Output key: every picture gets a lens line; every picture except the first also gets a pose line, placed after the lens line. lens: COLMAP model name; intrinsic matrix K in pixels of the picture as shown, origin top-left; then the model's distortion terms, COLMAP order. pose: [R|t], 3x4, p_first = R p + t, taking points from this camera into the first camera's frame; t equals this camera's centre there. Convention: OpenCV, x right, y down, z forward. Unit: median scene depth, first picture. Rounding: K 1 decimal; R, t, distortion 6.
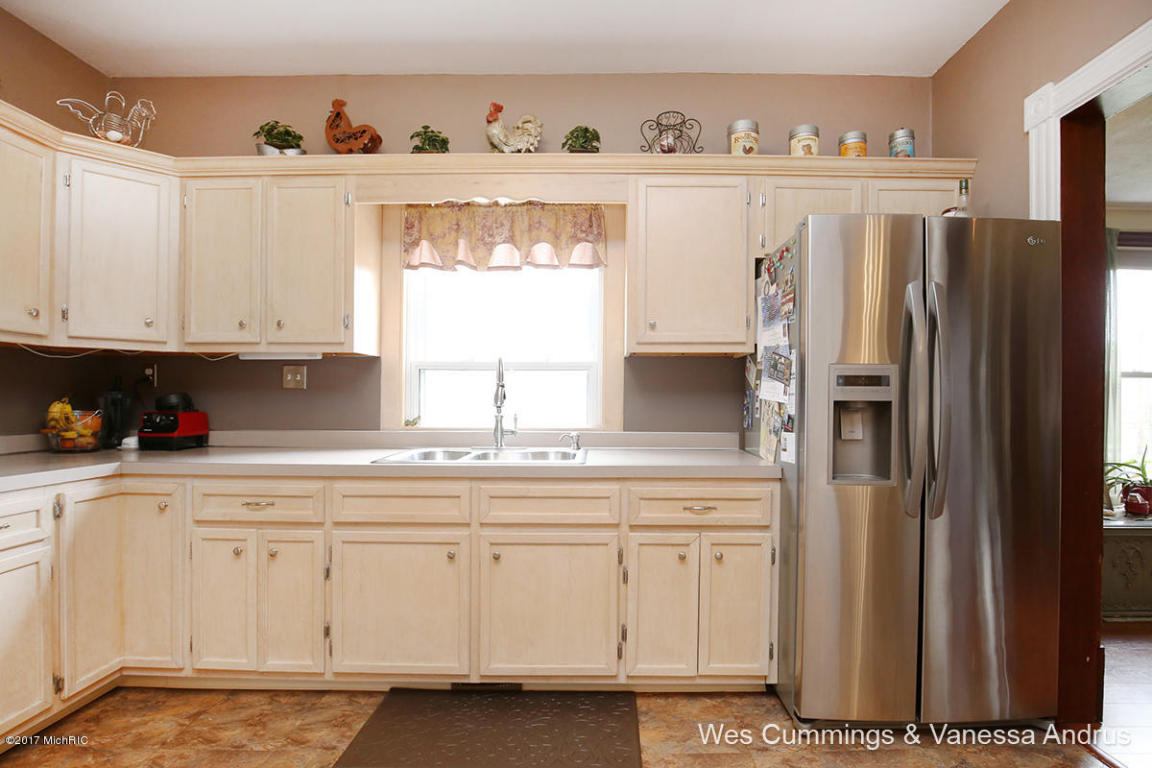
lens RADIAL K [[567.4, 0, 606.1], [0, 567.4, 401.4], [0, 0, 1]] dist [-0.019128, 0.001284]
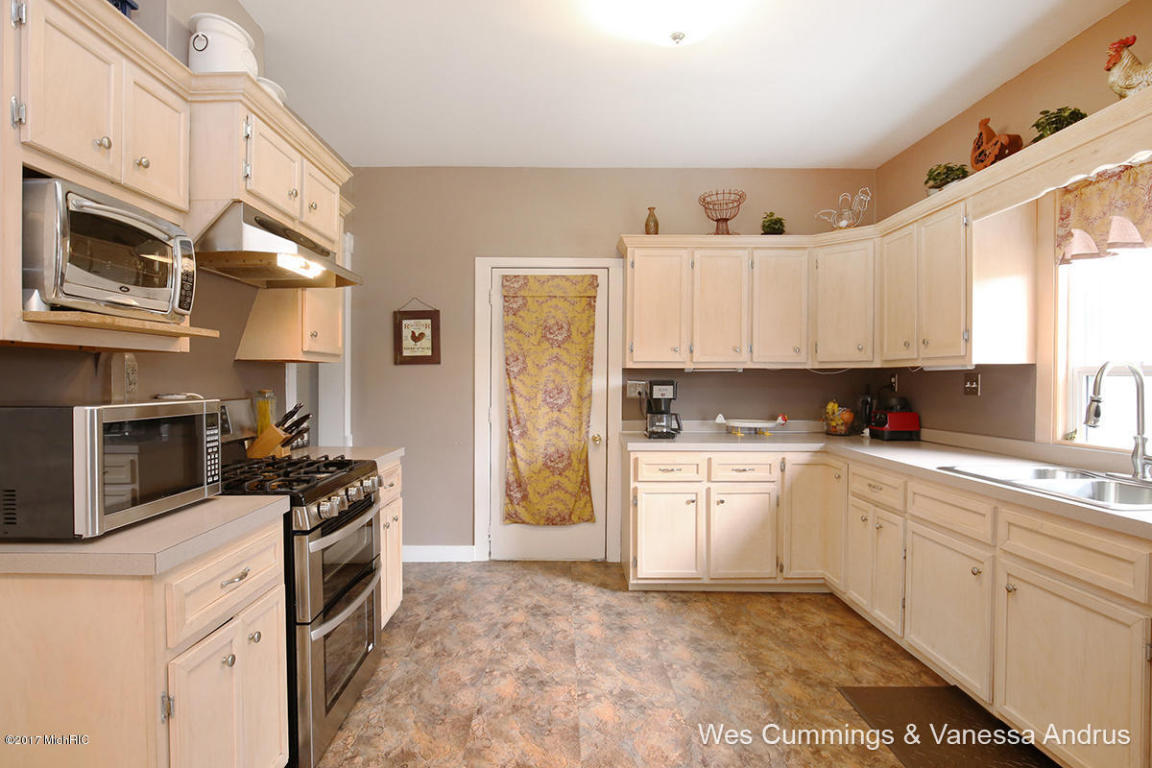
lens RADIAL K [[622.6, 0, 576.4], [0, 622.6, 383.6], [0, 0, 1]] dist [0.004142, -0.000045]
pose [[0.016300, 0.005795, -0.999850, 0.695530], [-0.007541, 0.999955, 0.005673, -0.051097], [0.999839, 0.007447, 0.016343, 0.242789]]
